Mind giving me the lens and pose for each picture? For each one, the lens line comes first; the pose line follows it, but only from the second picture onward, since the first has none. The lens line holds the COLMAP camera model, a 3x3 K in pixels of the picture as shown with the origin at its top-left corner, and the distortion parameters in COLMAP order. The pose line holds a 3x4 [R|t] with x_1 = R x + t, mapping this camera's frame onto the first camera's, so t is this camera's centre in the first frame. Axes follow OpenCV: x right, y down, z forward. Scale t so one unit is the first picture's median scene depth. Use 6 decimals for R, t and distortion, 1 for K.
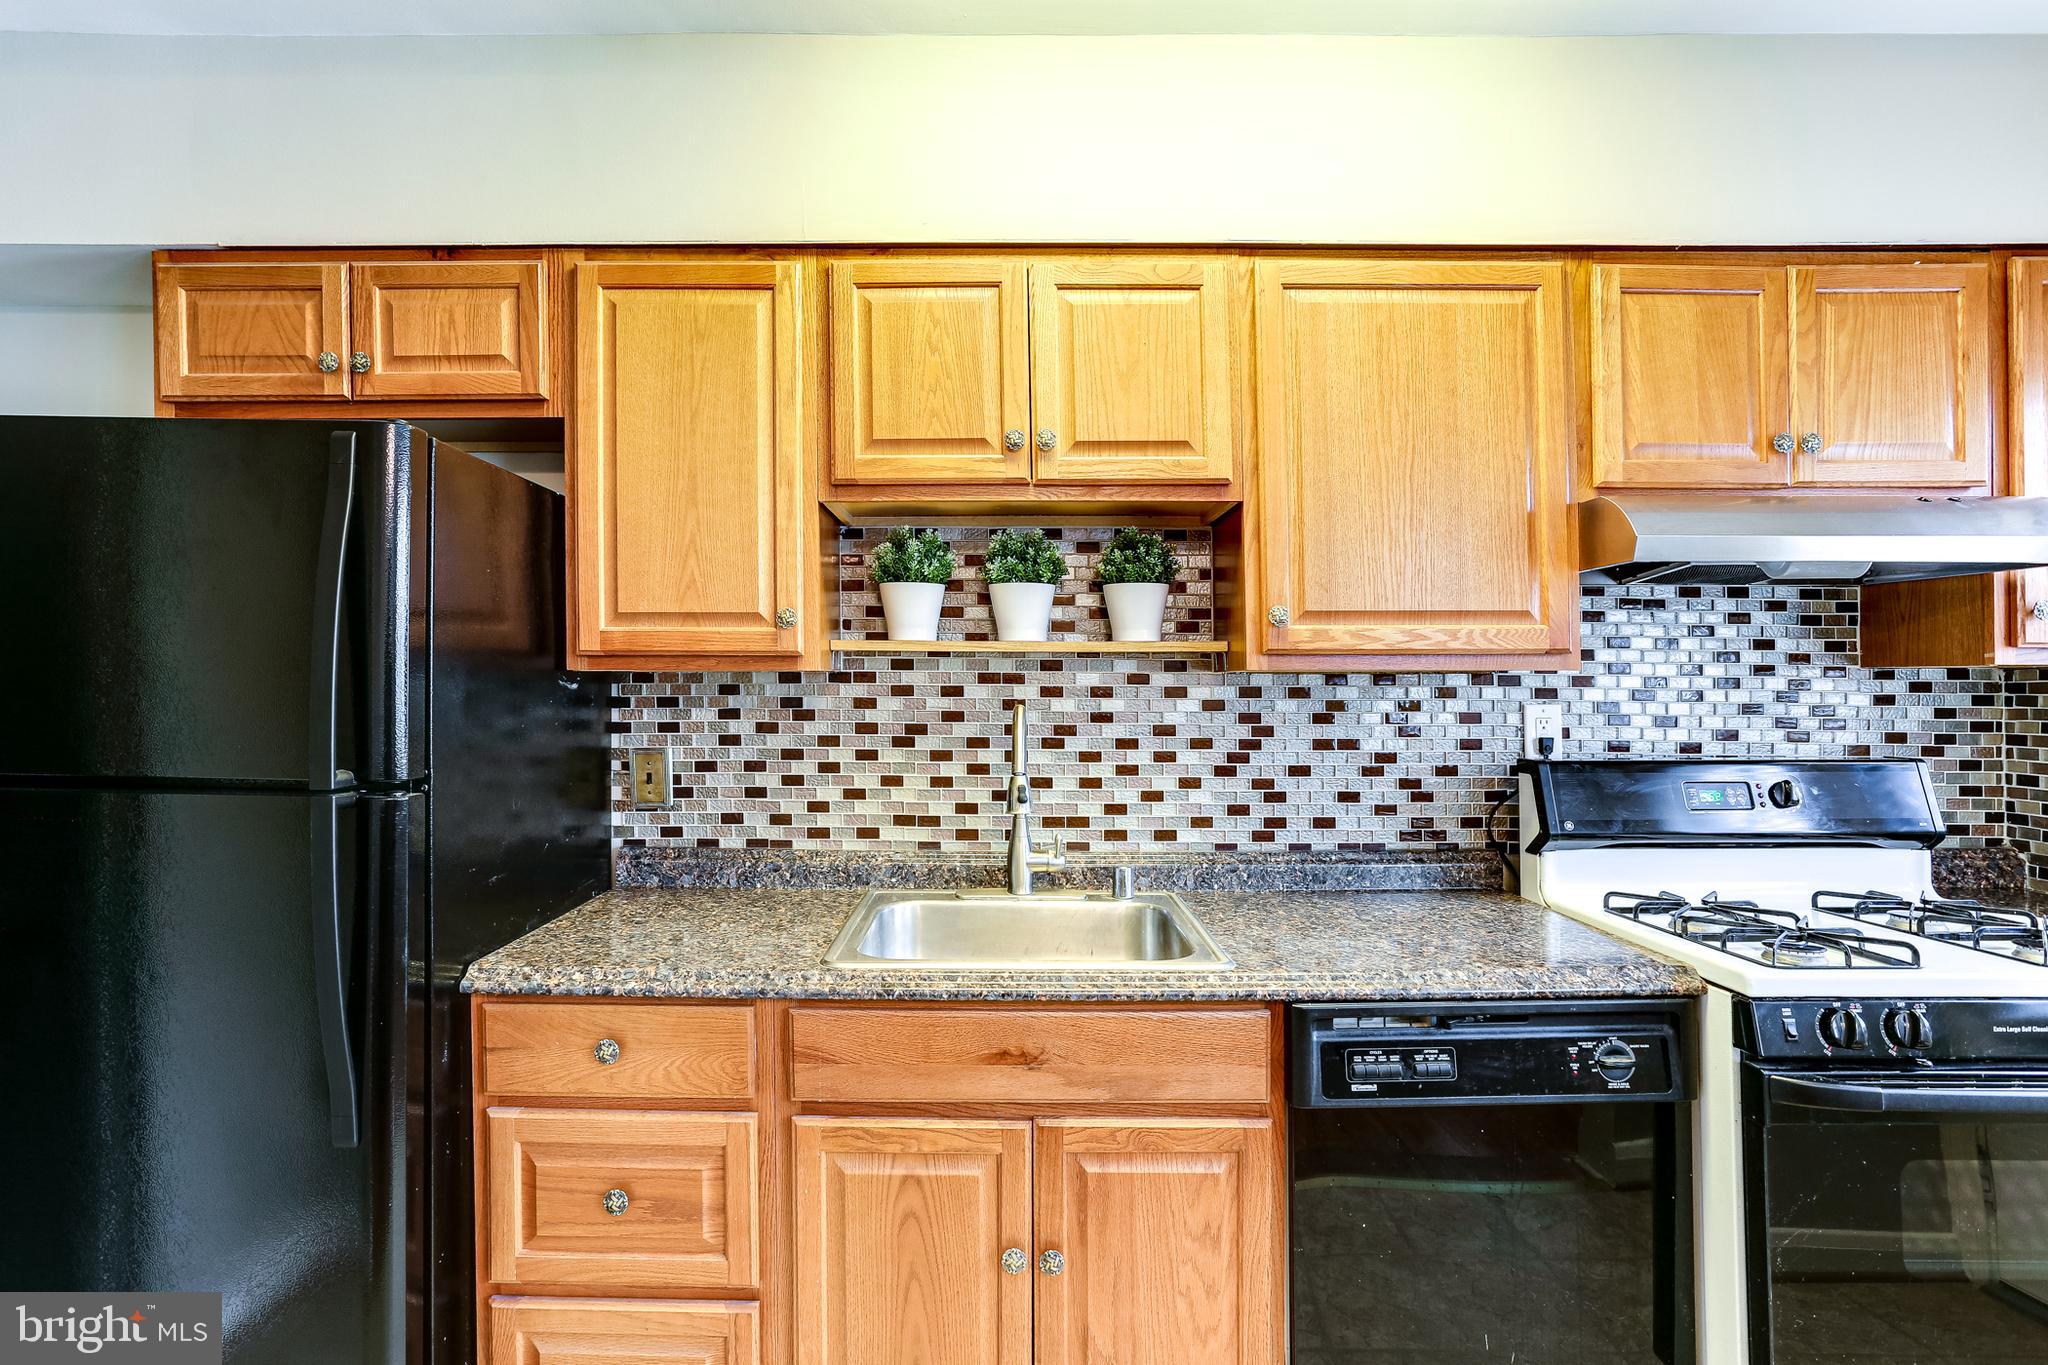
lens RADIAL K [[1092.8, 0, 1061.5], [0, 1092.8, 695.2], [0, 0, 1]] dist [-0.023559, 0.000790]
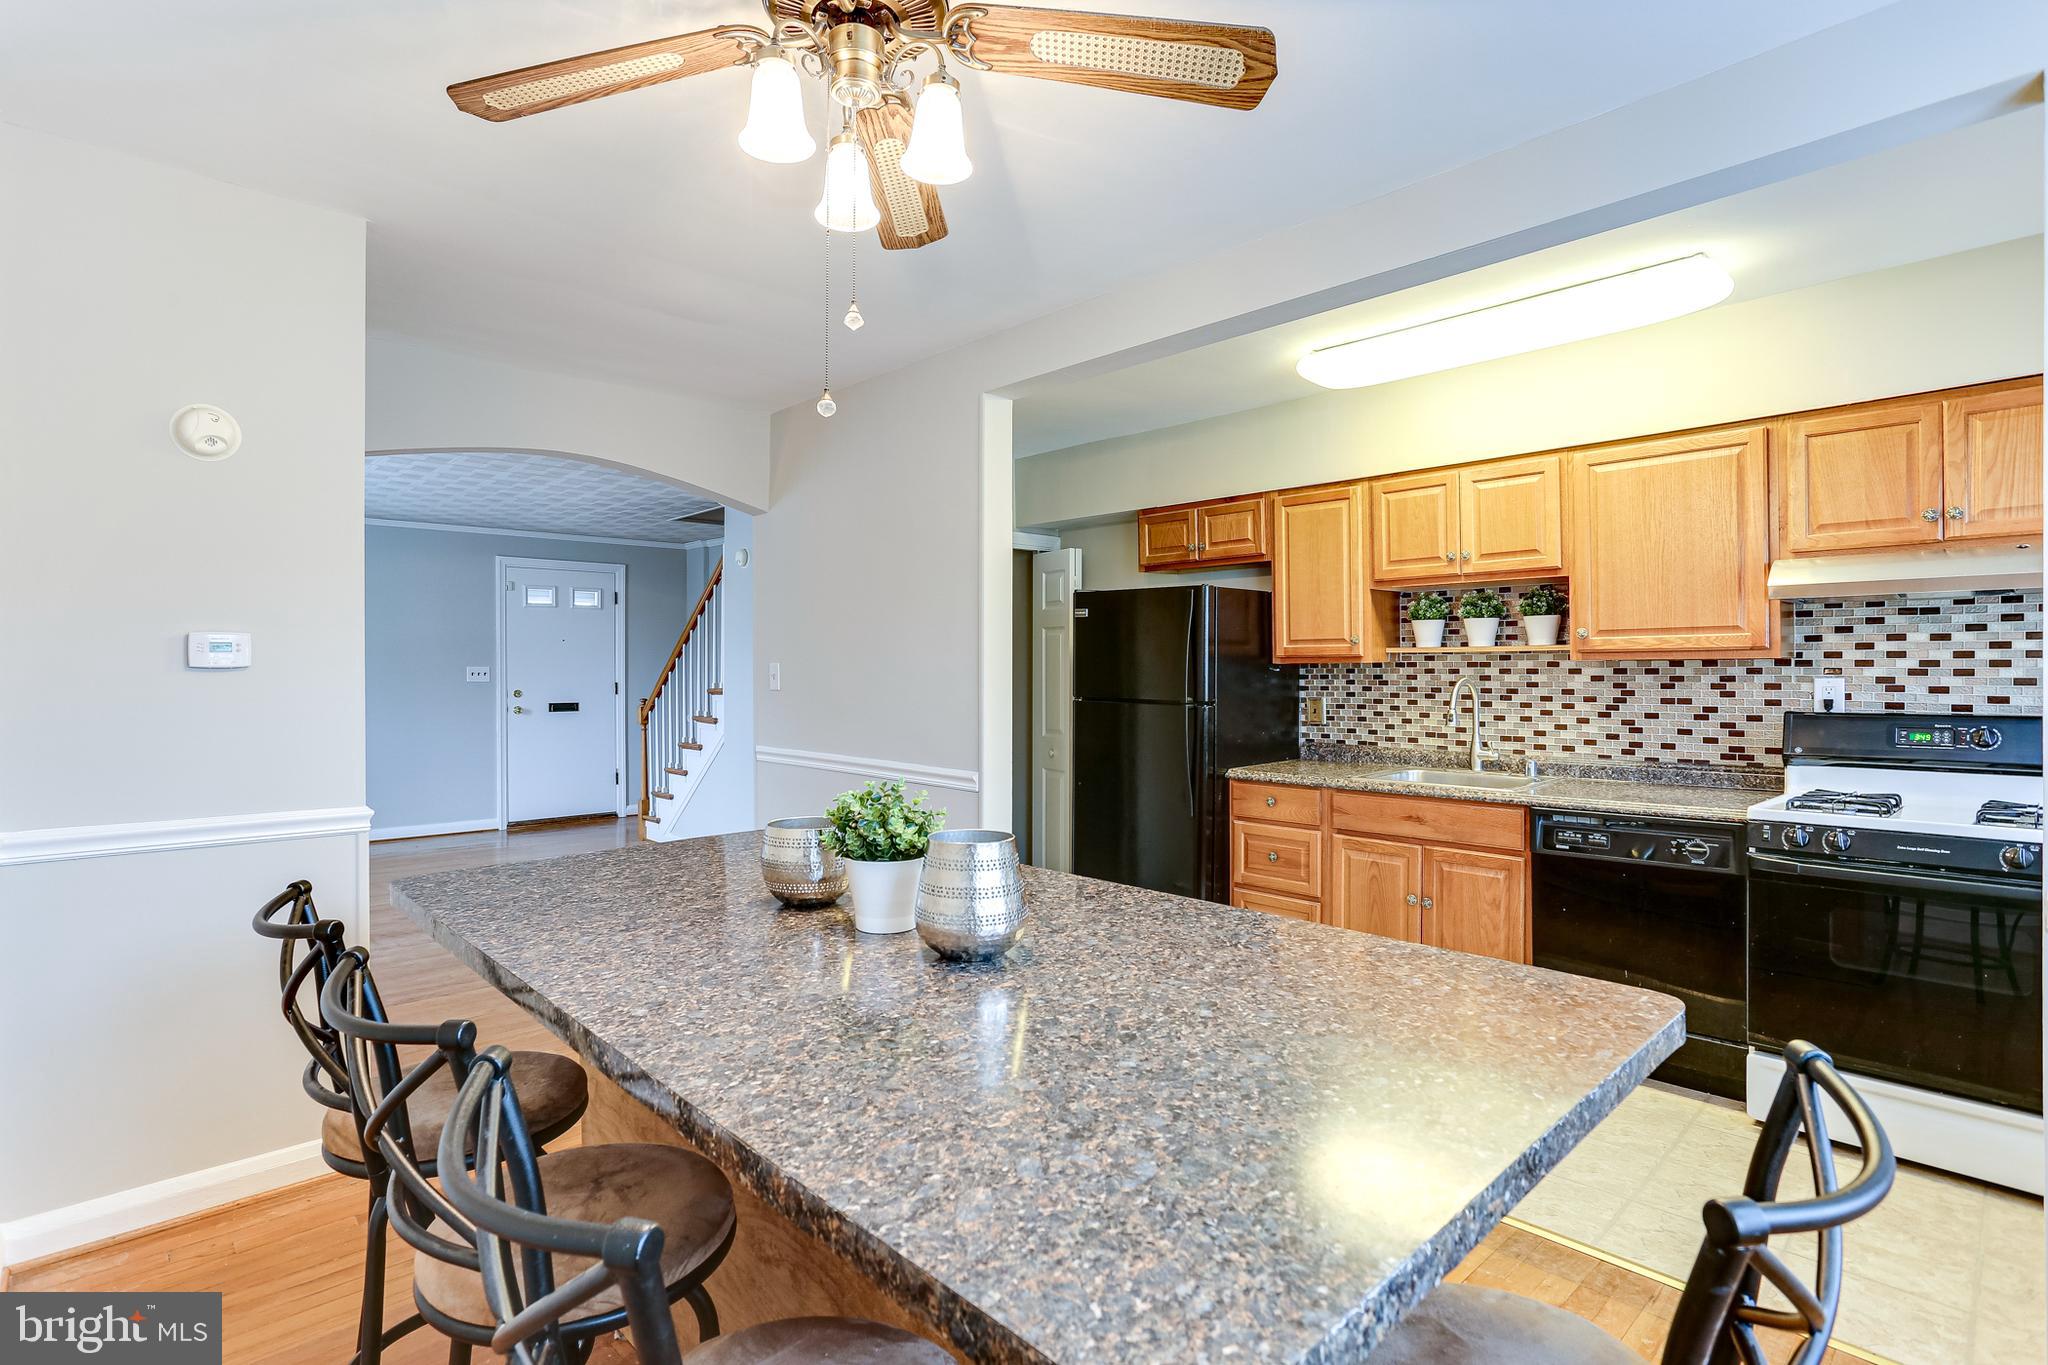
lens RADIAL K [[997.2, 0, 1011.3], [0, 997.2, 682.2], [0, 0, 1]] dist [-0.003684, -0.000192]
pose [[0.686487, 0.003663, -0.727133, 0.678991], [0.002770, 0.999967, 0.007653, 0.000169], [0.727137, -0.007267, 0.686454, -0.852524]]
